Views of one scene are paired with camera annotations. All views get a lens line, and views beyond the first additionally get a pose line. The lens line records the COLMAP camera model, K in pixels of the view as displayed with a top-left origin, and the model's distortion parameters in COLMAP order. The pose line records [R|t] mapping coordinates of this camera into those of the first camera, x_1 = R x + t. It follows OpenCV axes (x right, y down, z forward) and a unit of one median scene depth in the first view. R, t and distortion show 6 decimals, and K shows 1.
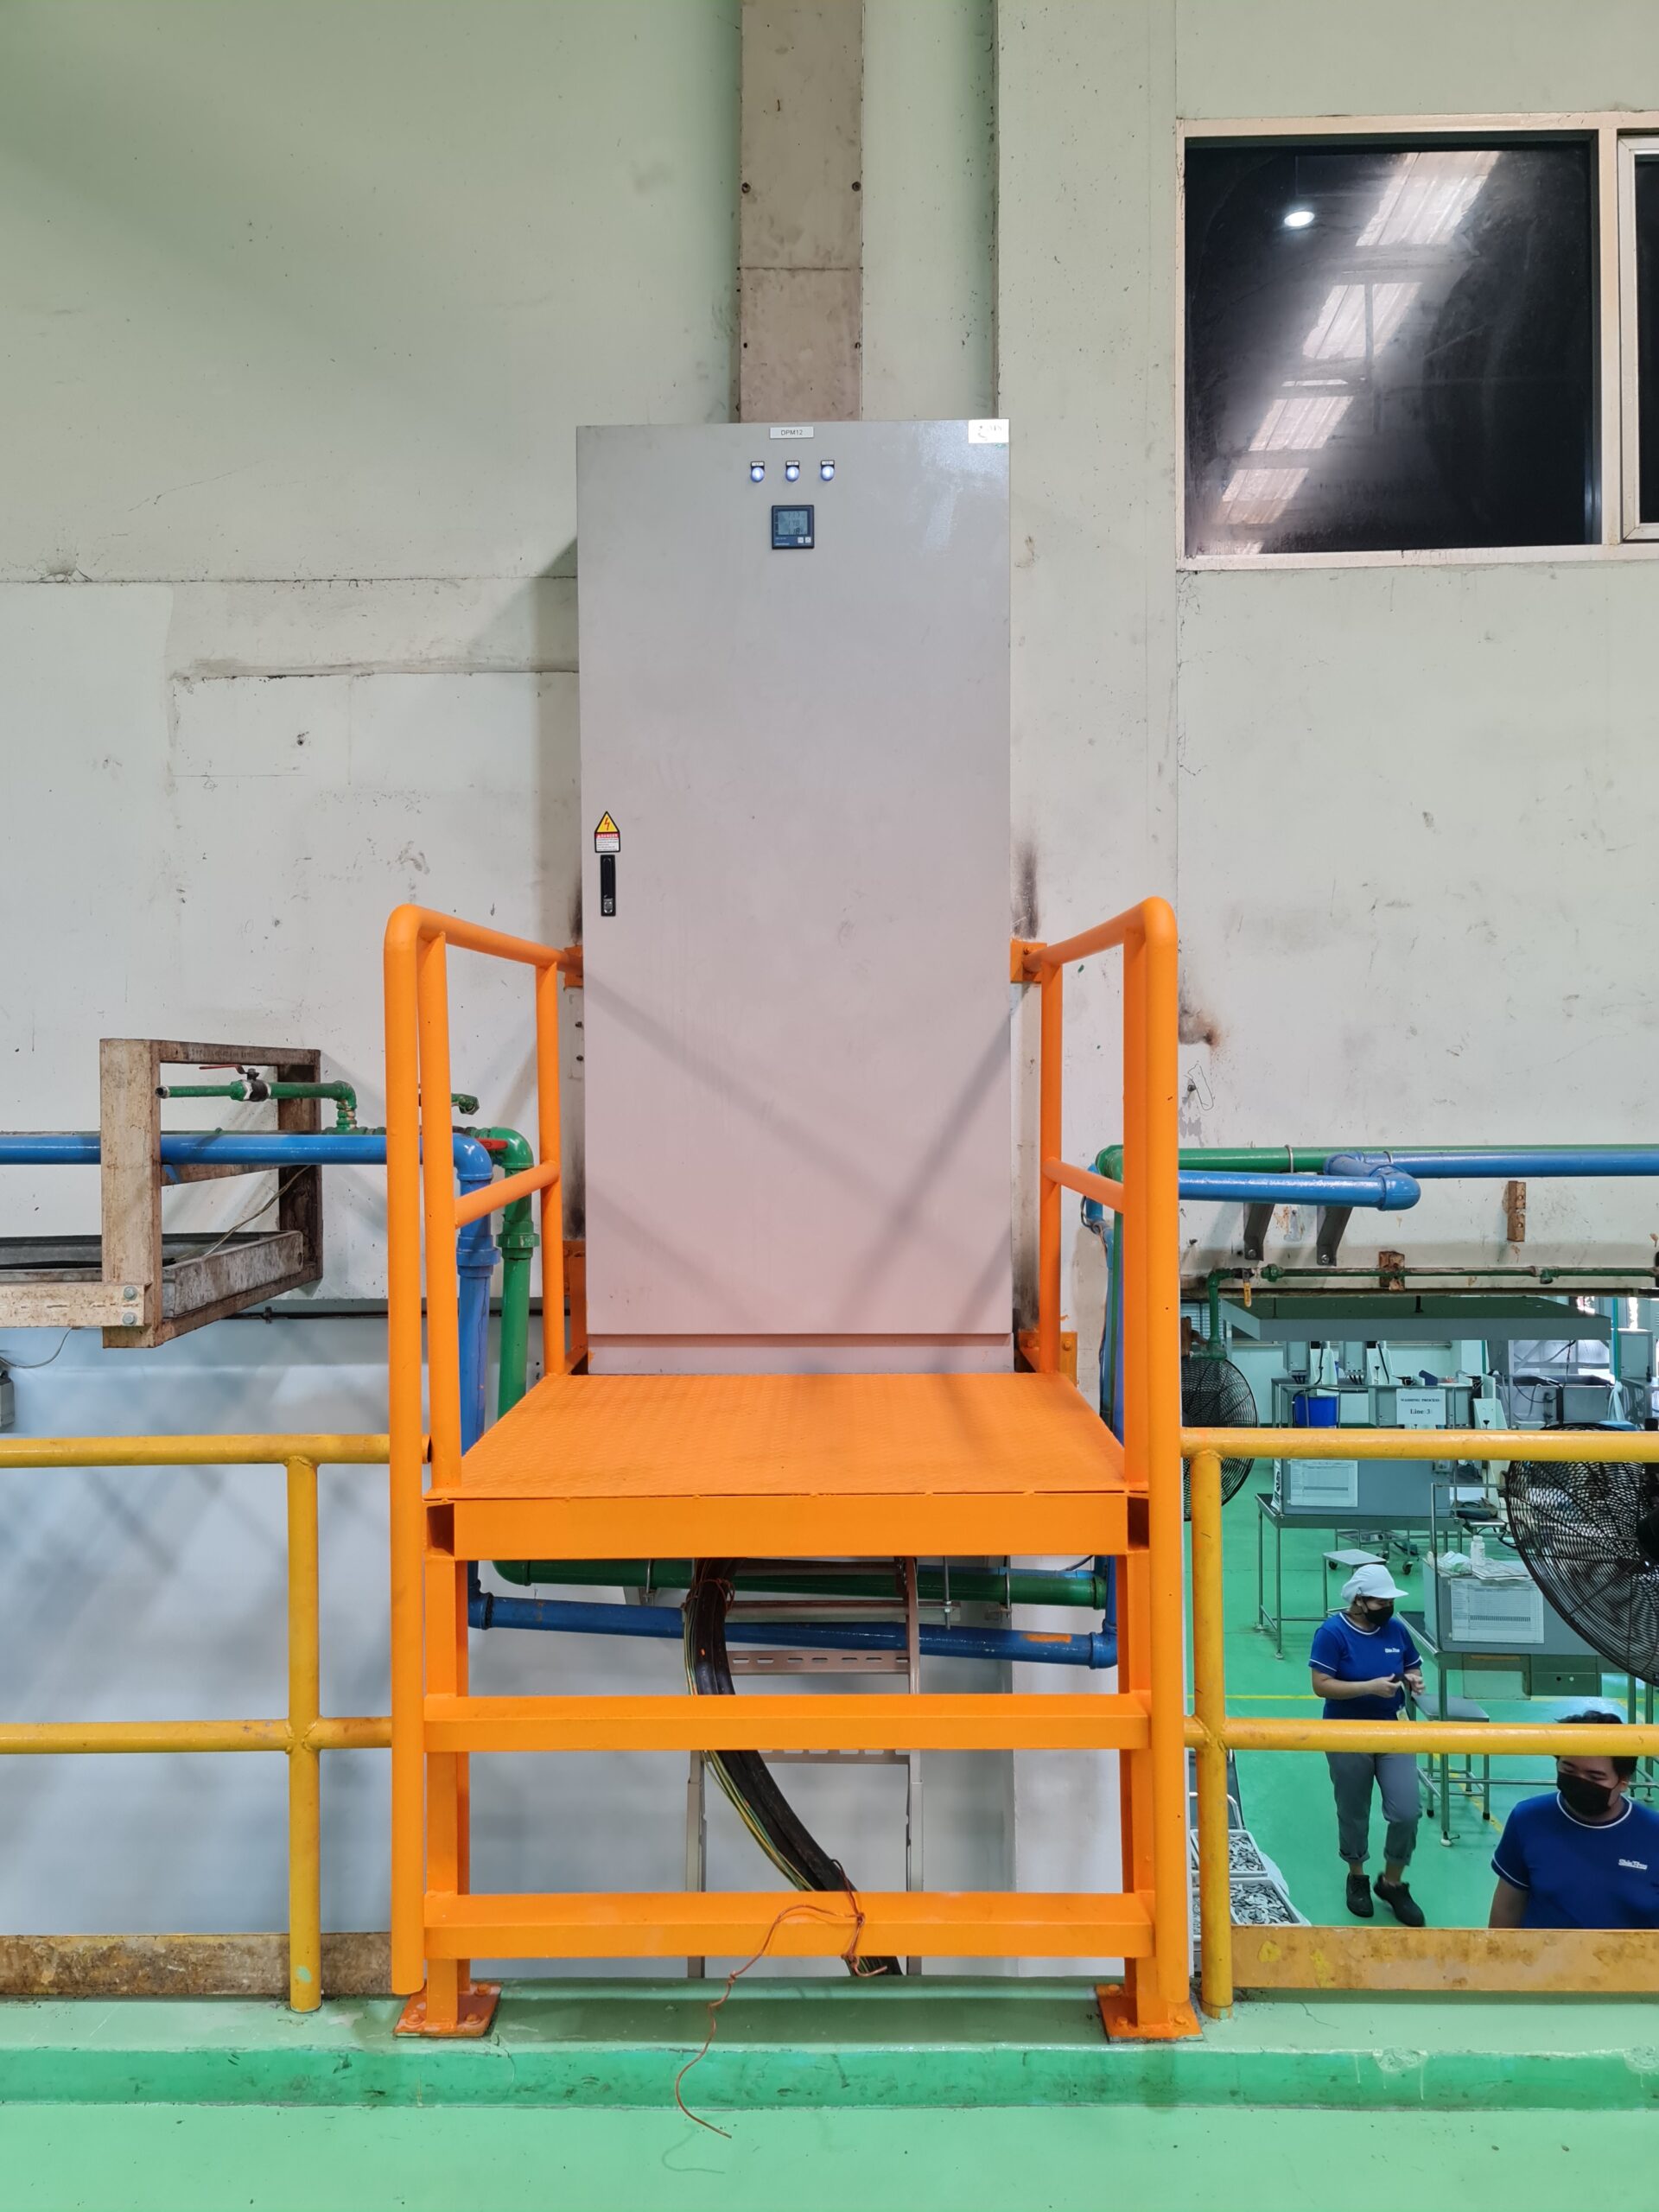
lens RADIAL K [[1635.7, 0, 829.5], [0, 1635.7, 1106.0], [0, 0, 1]] dist [0.009795, 0.002182]
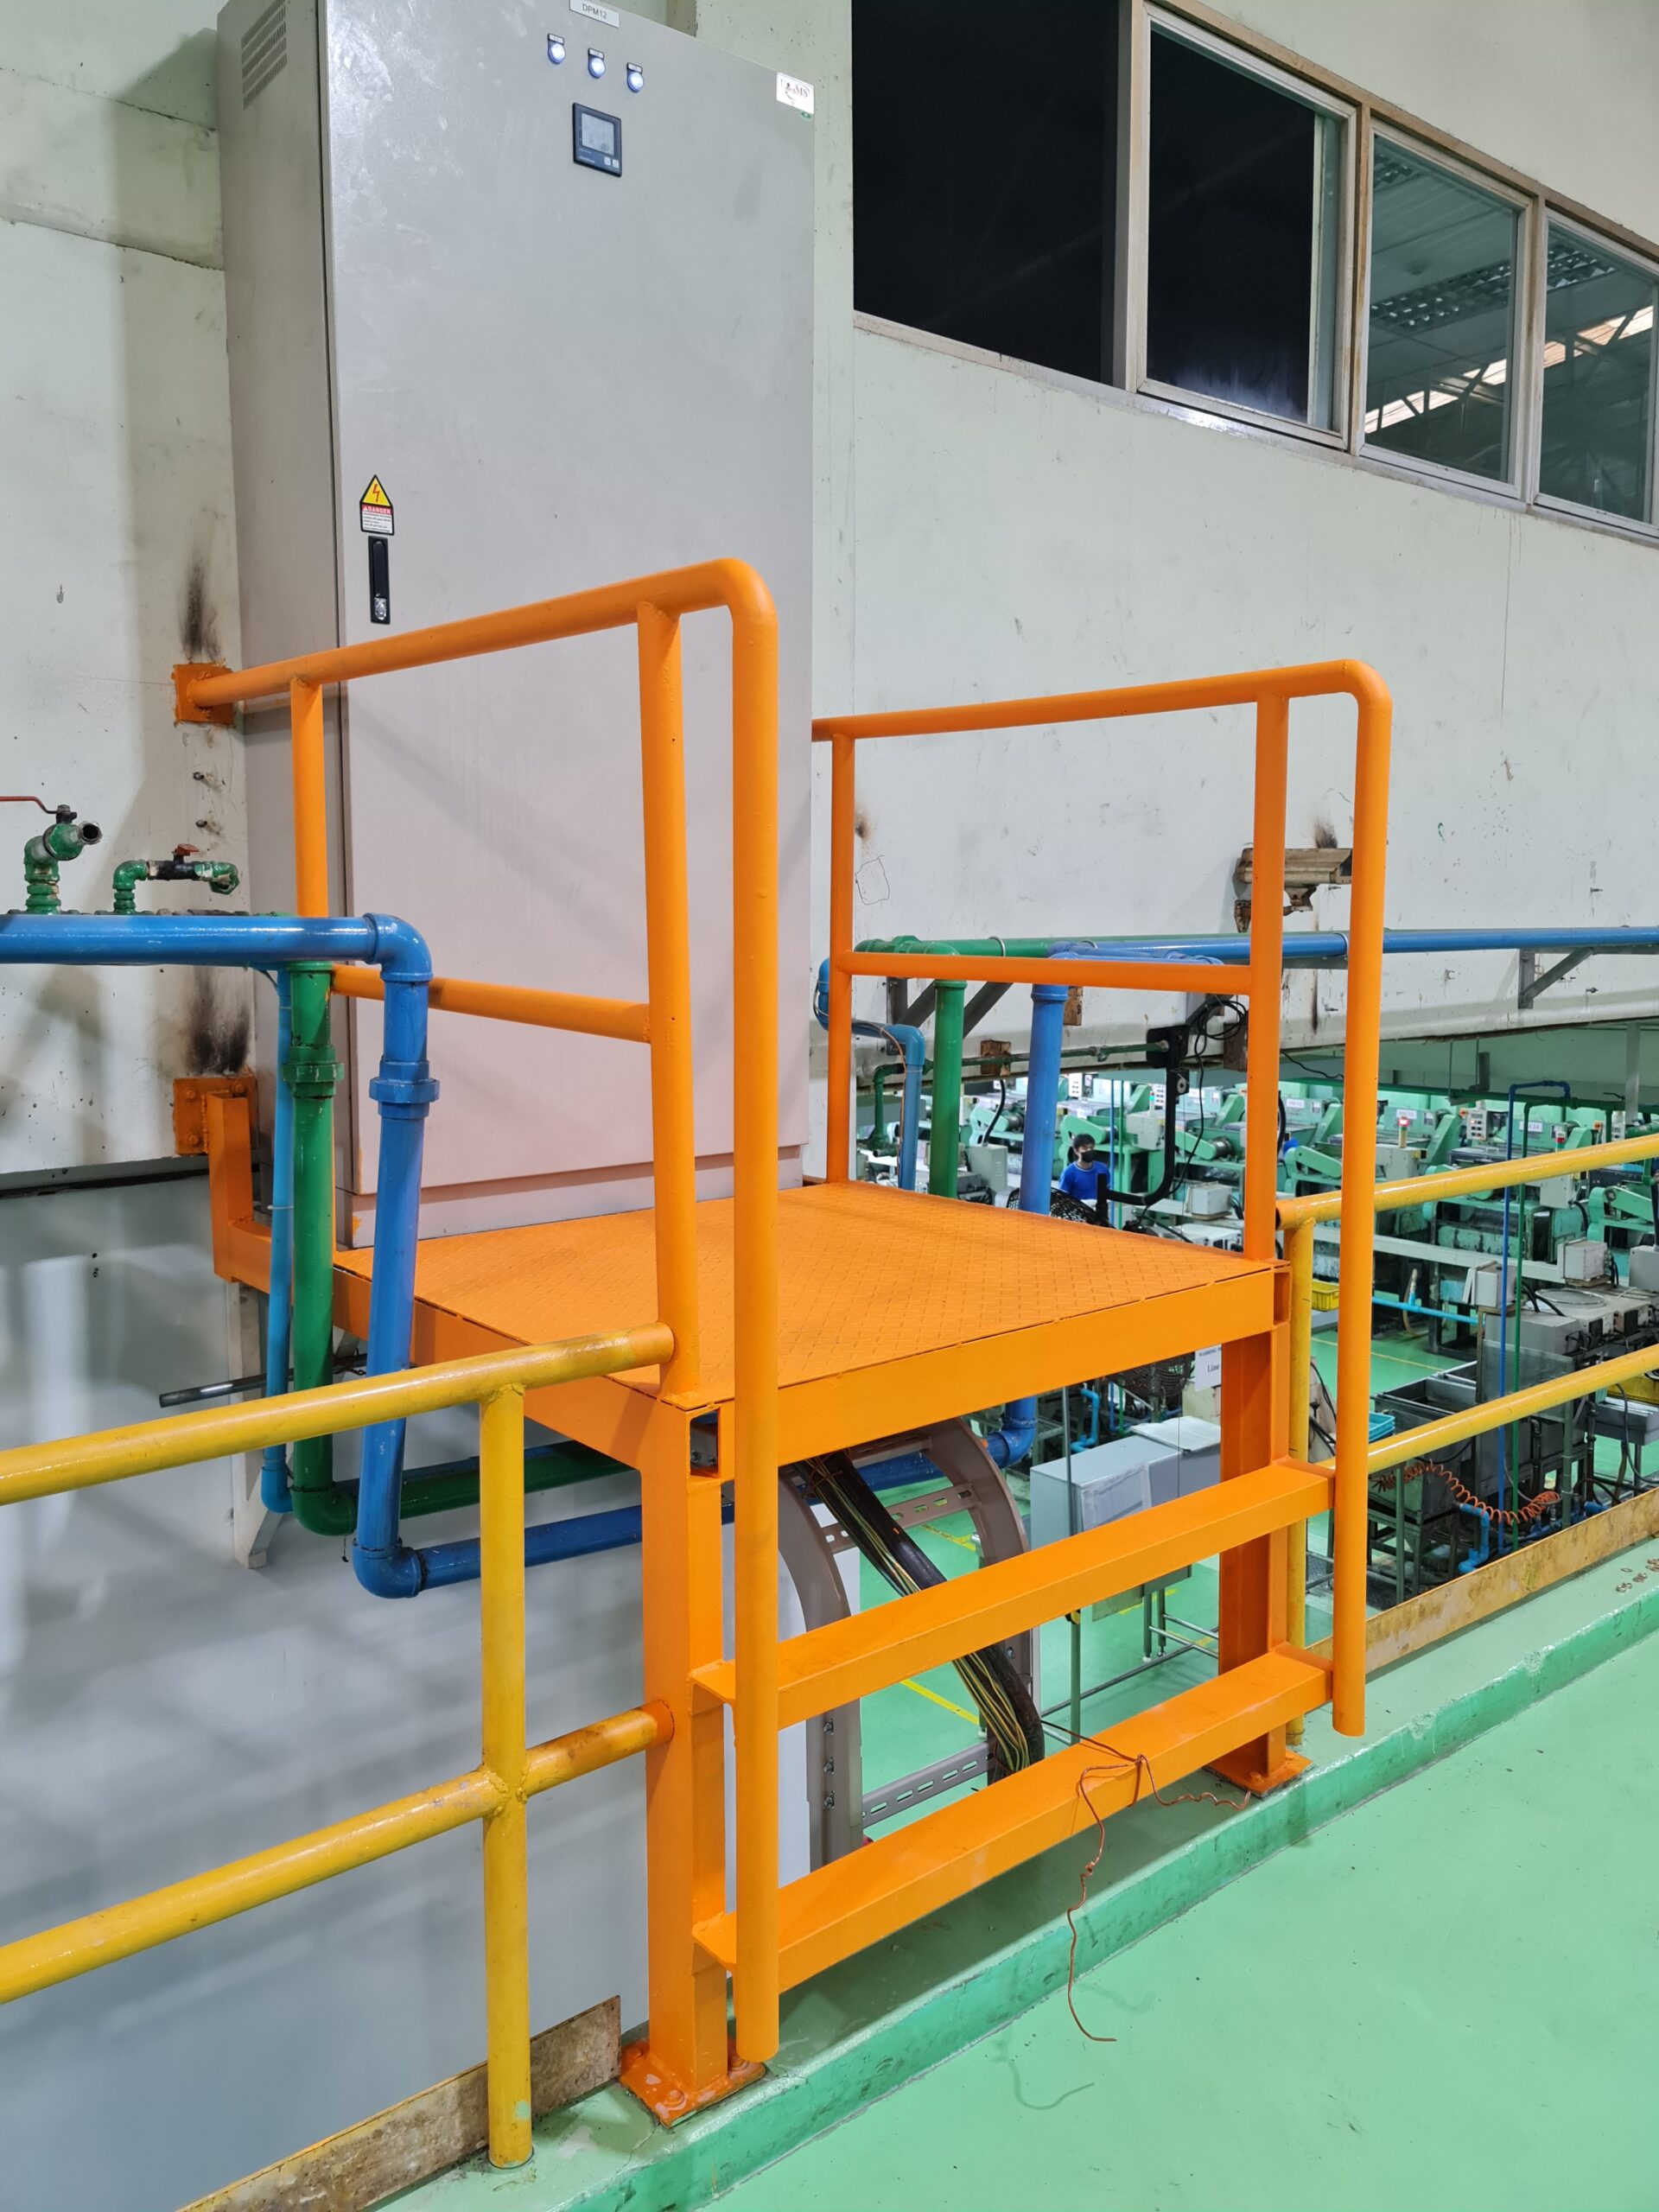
lens RADIAL K [[1611.7, 0, 960.4], [0, 1611.7, 1067.1], [0, 0, 1]] dist [0.091241, -0.087402]
pose [[0.764352, -0.059476, 0.642050, -0.421072], [0.006363, 0.996384, 0.084724, 0.021560], [-0.644767, -0.060674, 0.761967, 0.263603]]
